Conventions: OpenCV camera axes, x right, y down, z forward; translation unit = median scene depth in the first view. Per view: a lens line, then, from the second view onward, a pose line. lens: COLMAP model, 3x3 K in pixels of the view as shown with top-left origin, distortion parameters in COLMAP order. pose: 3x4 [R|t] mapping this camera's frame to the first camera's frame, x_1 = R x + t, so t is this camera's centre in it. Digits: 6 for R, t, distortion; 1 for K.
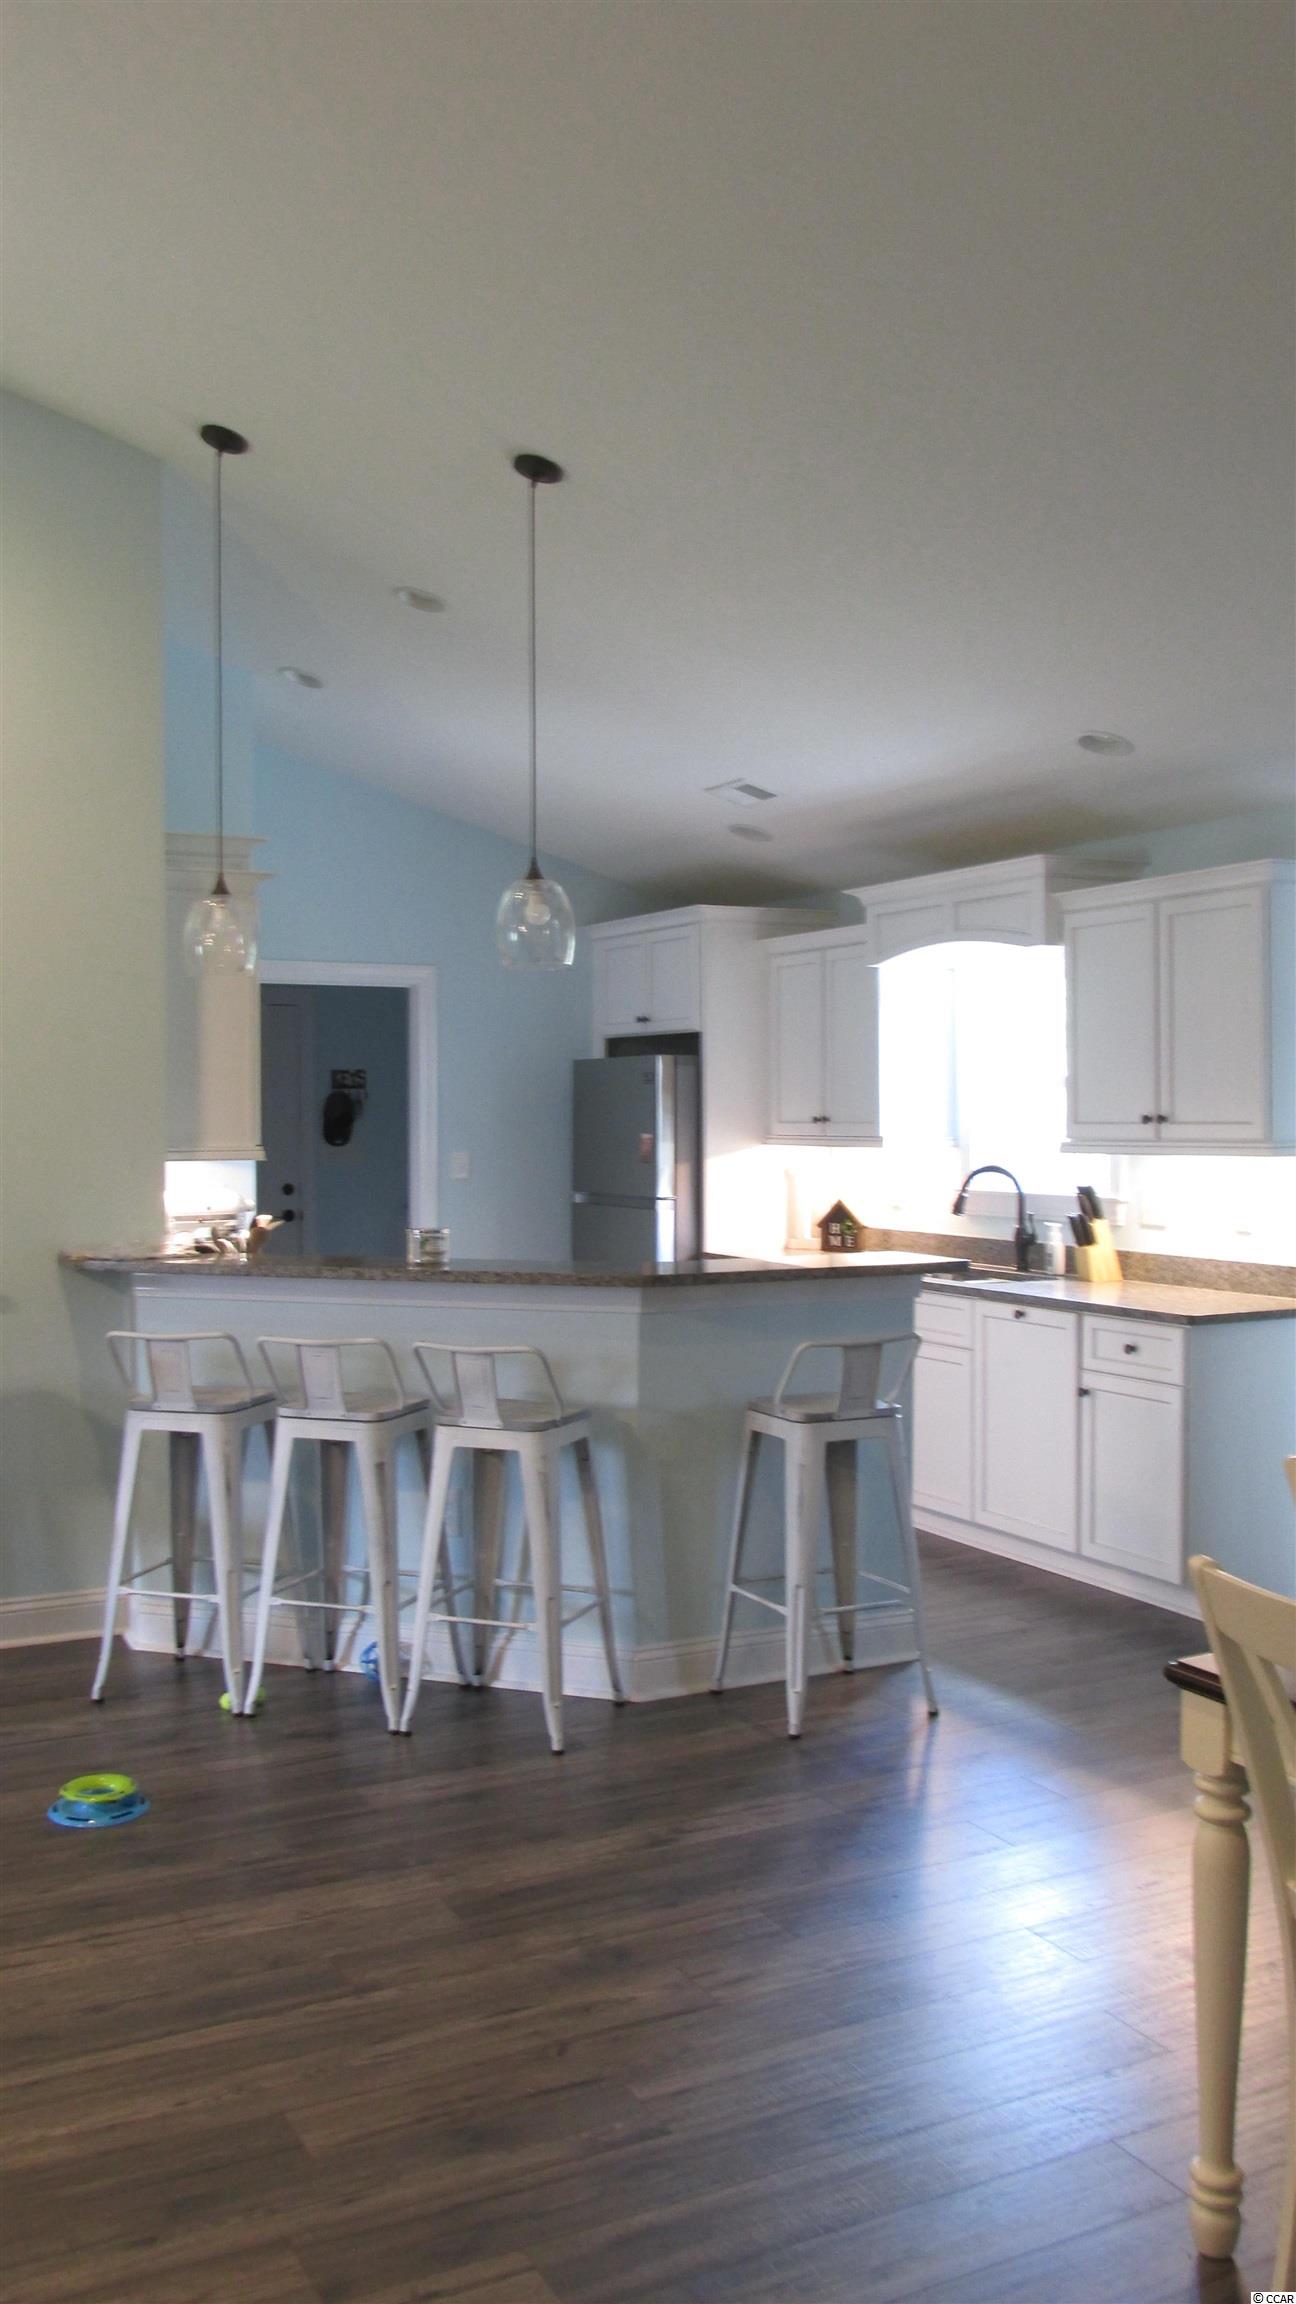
lens RADIAL K [[1969.2, 0, 648.0], [0, 1969.2, 1152.0], [0, 0, 1]] dist [-0.163123, 0.000136]
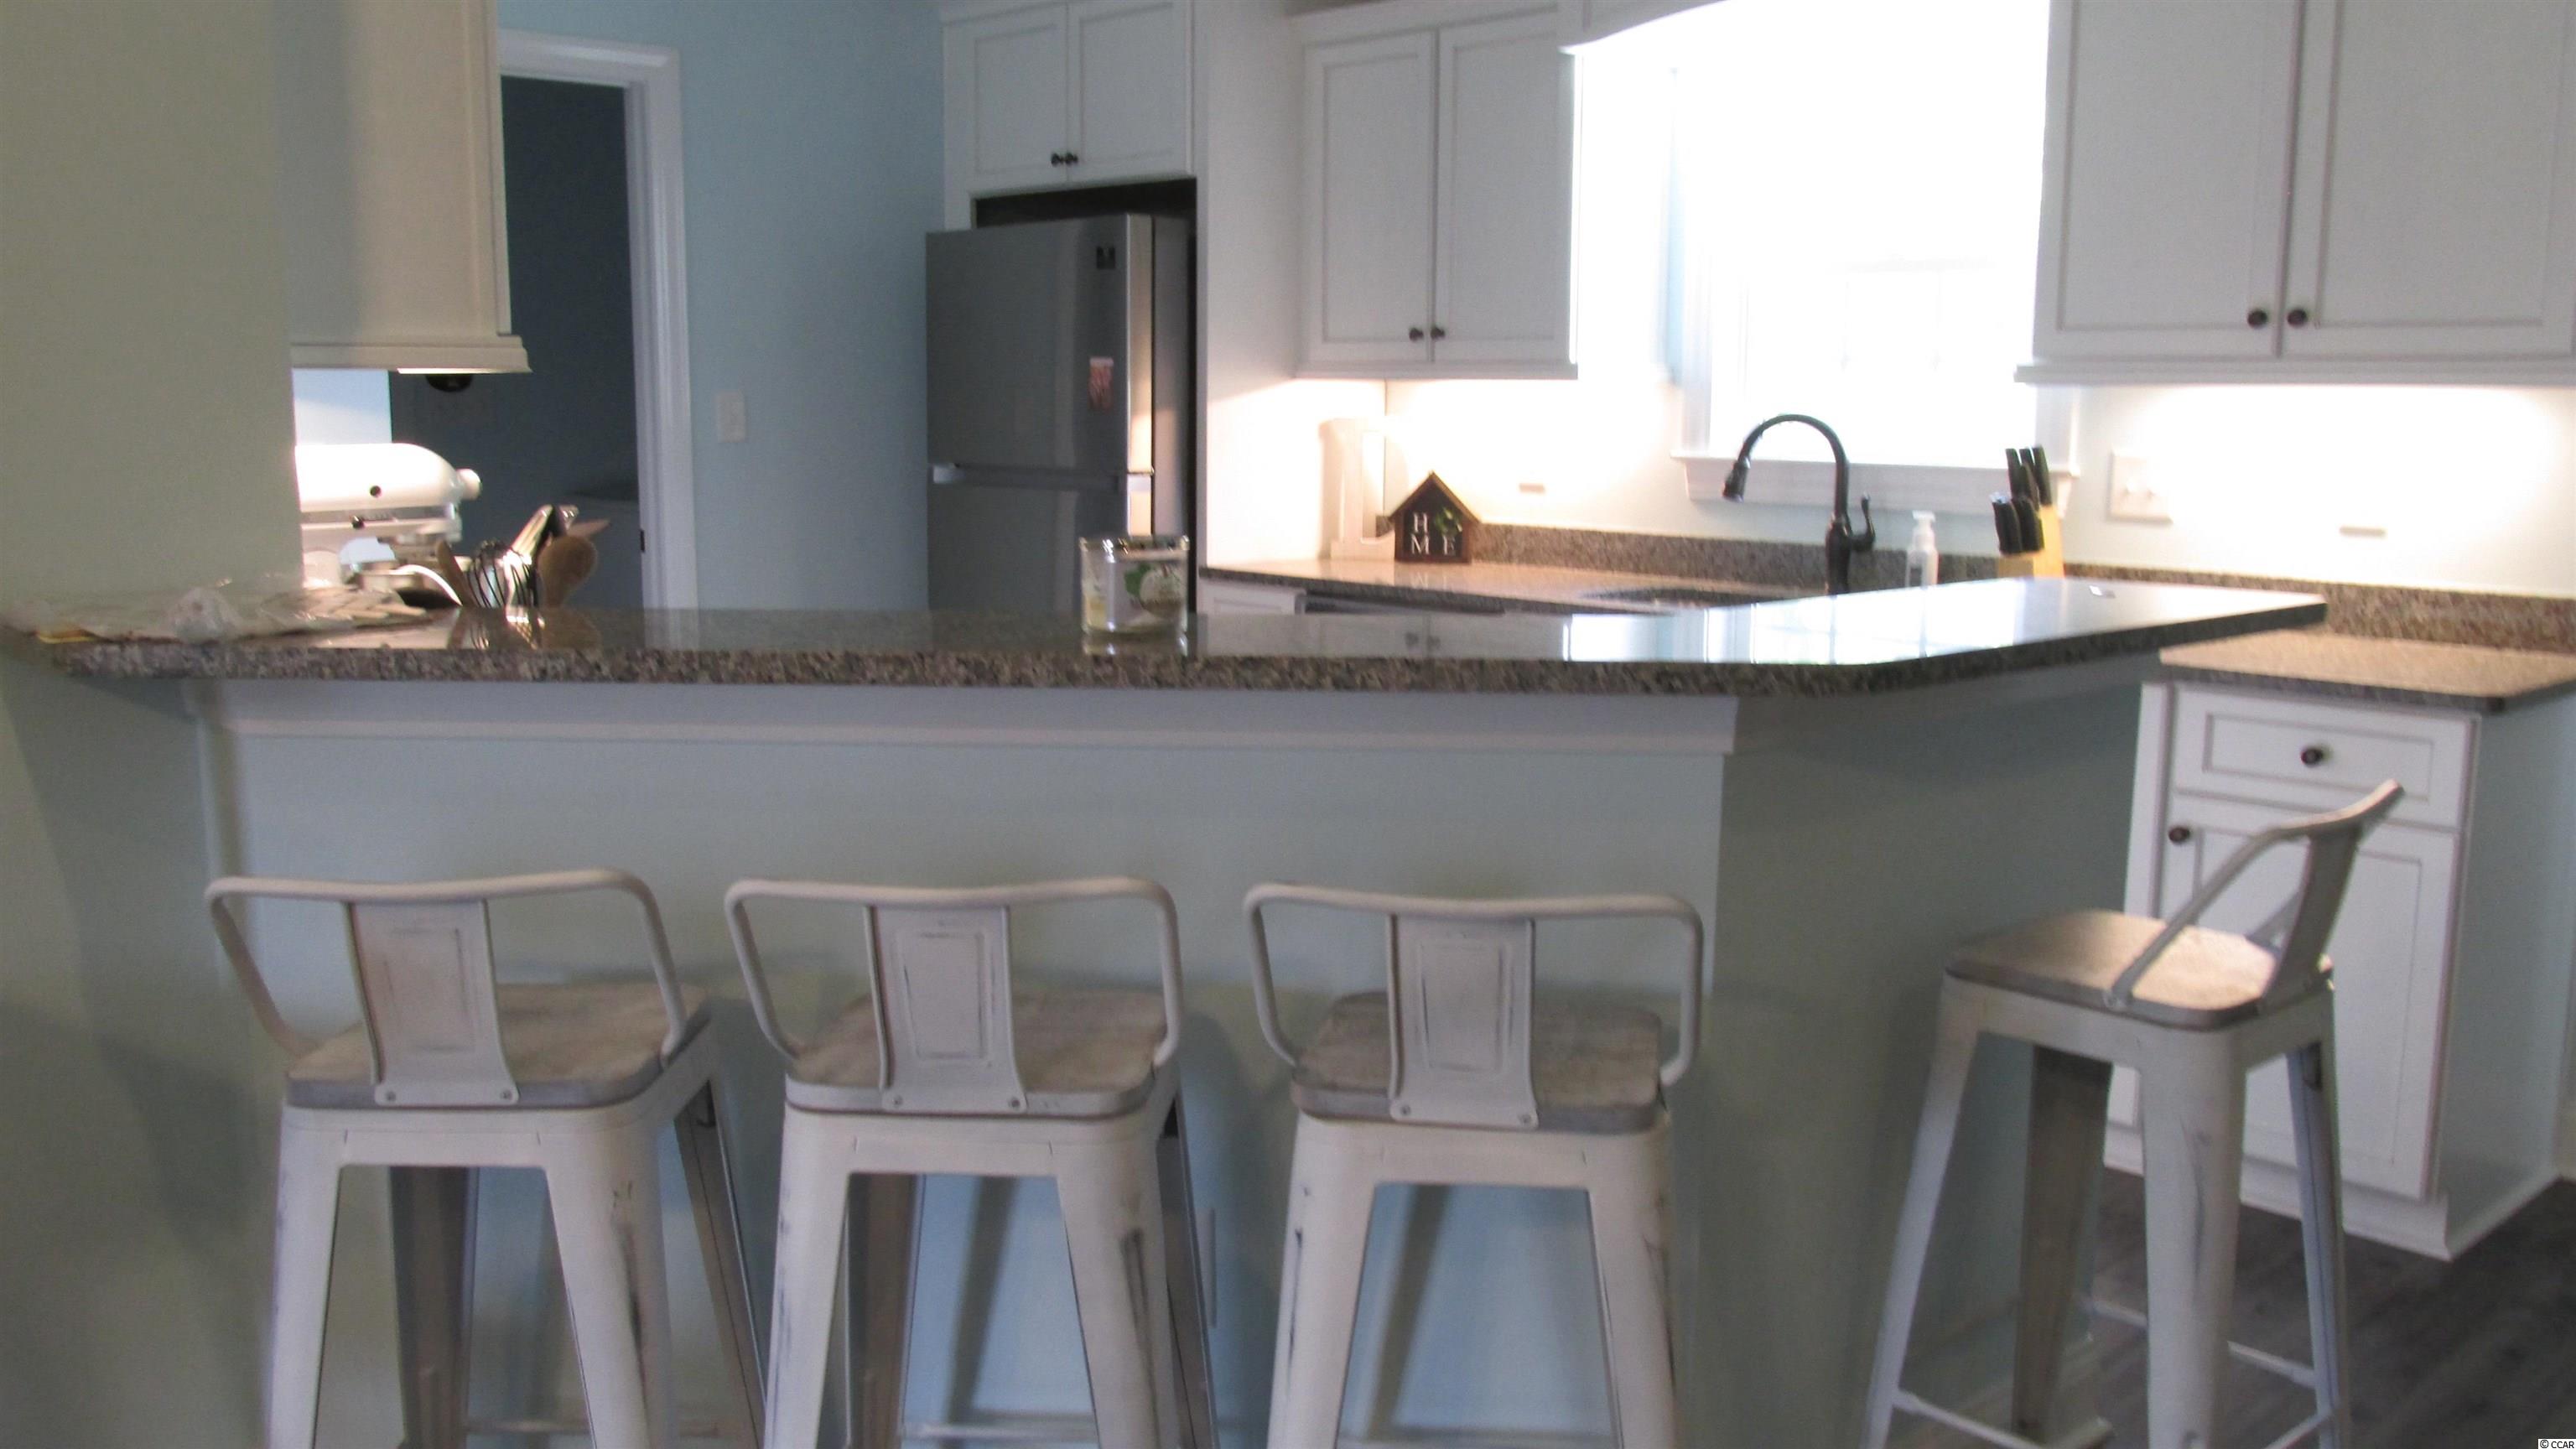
lens RADIAL K [[2195.1, 0, 1288.0], [0, 2195.1, 724.5], [0, 0, 1]] dist [-0.030994, -0.002840]
pose [[0.962359, -0.033039, 0.269765, -0.140503], [-0.002847, 0.991304, 0.131564, 0.013868], [-0.271766, -0.127380, 0.953896, 0.424973]]
